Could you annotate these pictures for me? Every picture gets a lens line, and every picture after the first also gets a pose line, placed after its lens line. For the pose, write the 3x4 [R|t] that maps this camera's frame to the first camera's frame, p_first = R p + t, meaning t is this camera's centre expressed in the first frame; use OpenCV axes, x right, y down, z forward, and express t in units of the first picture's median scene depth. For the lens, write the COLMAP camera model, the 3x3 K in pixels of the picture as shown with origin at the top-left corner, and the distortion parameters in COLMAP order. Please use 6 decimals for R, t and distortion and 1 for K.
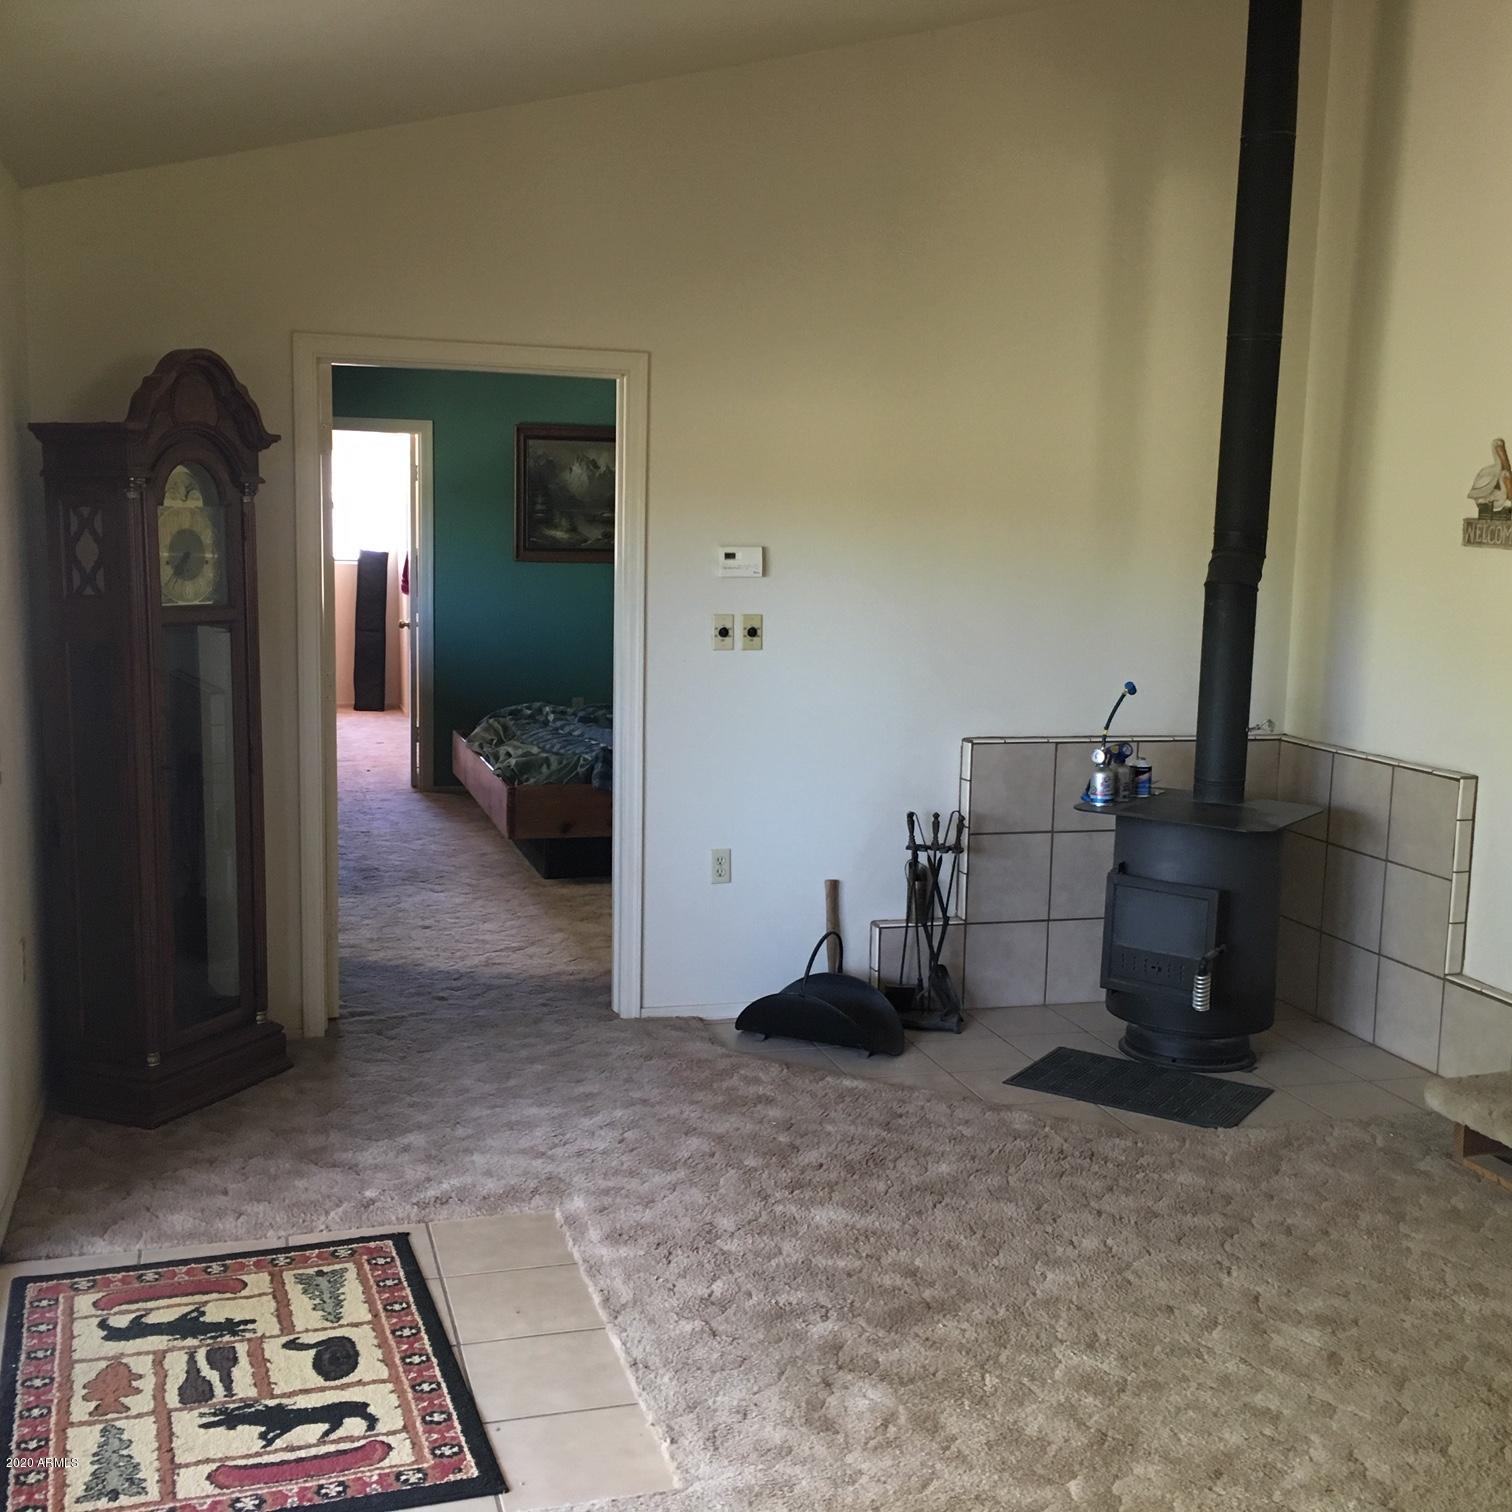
lens RADIAL K [[1749.0, 0, 754.7], [0, 1749.0, 756.7], [0, 0, 1]] dist [0.061702, 0.000000]
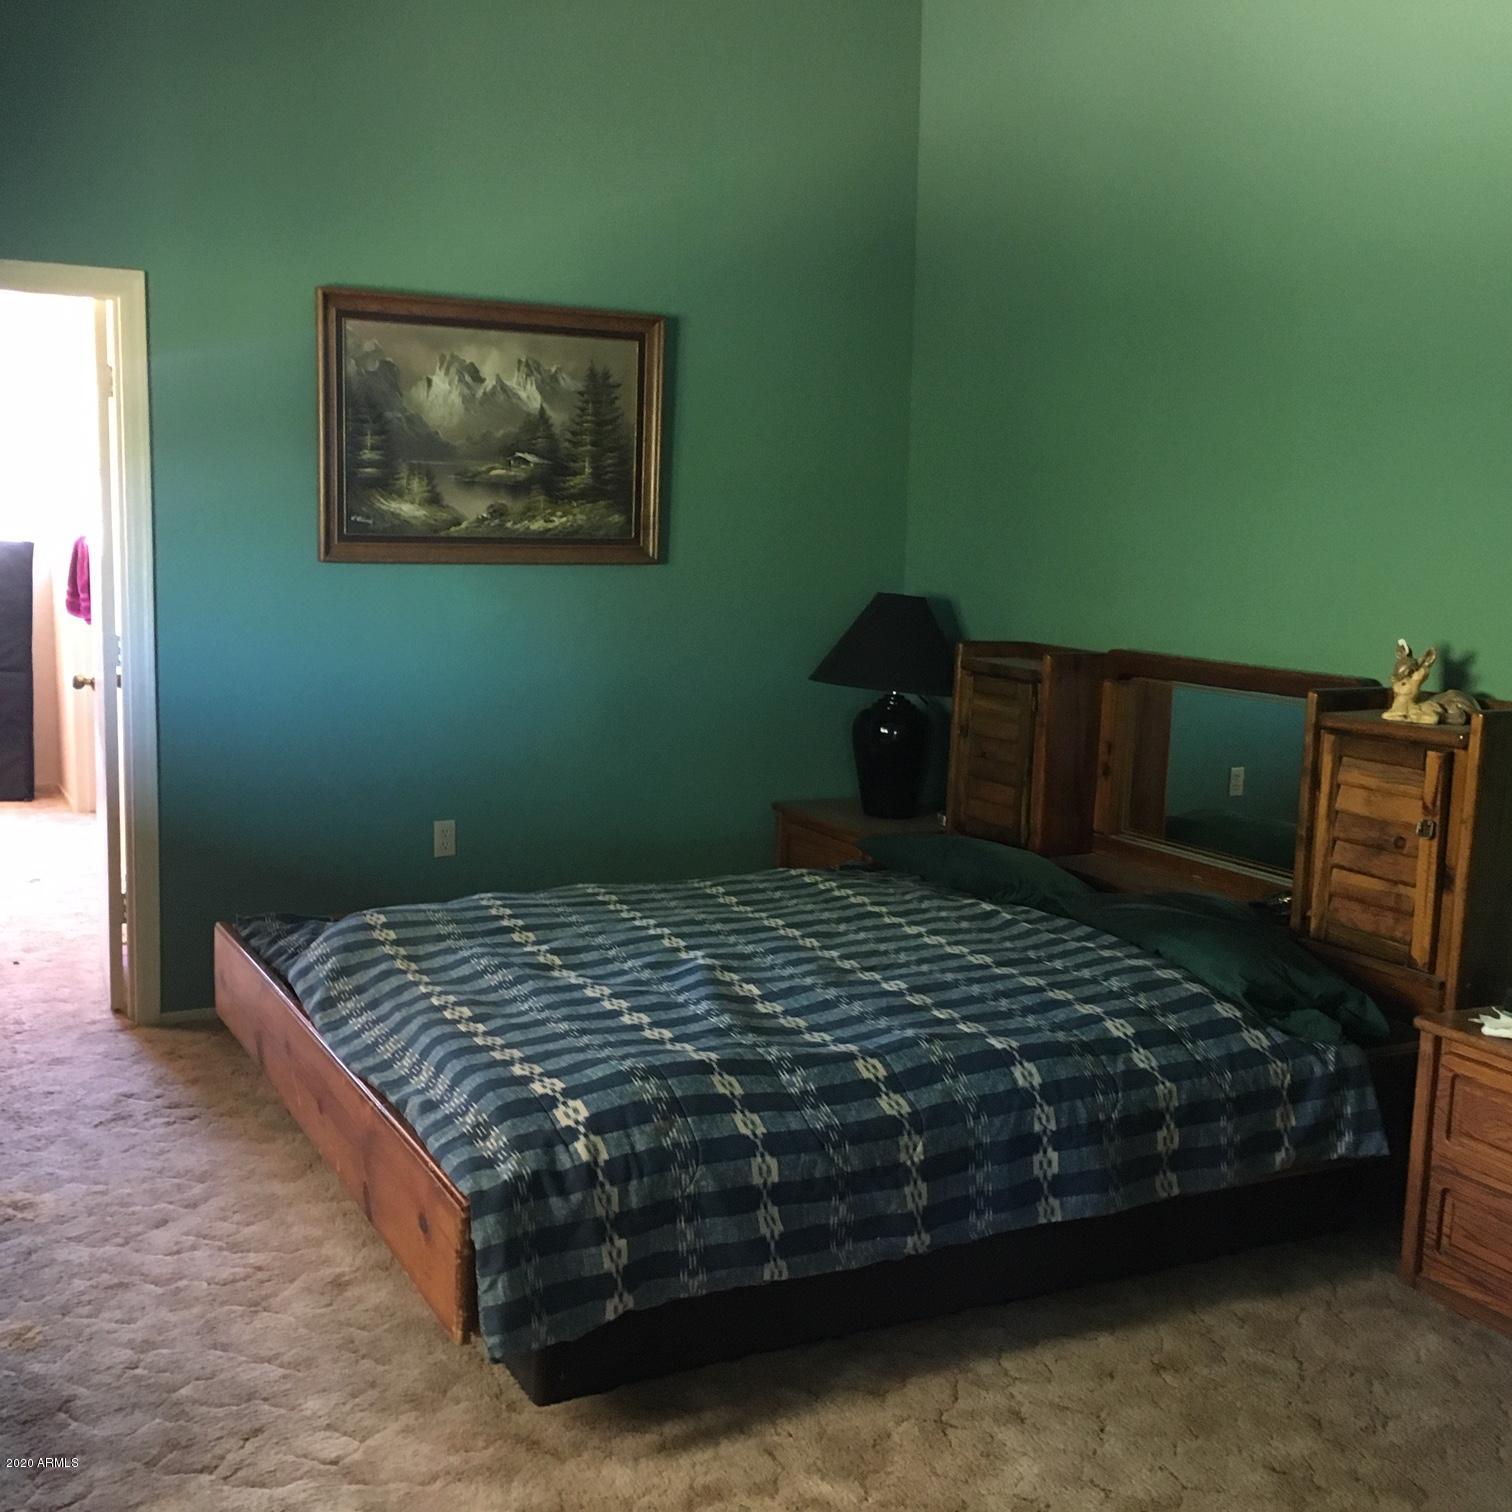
lens RADIAL K [[1749.0, 0, 758.5], [0, 1749.0, 757.7], [0, 0, 1]] dist [0.061702, 0.000000]
pose [[0.981218, -0.022833, 0.191544, -0.111543], [0.020813, 0.999705, 0.012551, -0.058971], [-0.191774, -0.008329, 0.981404, 0.478824]]
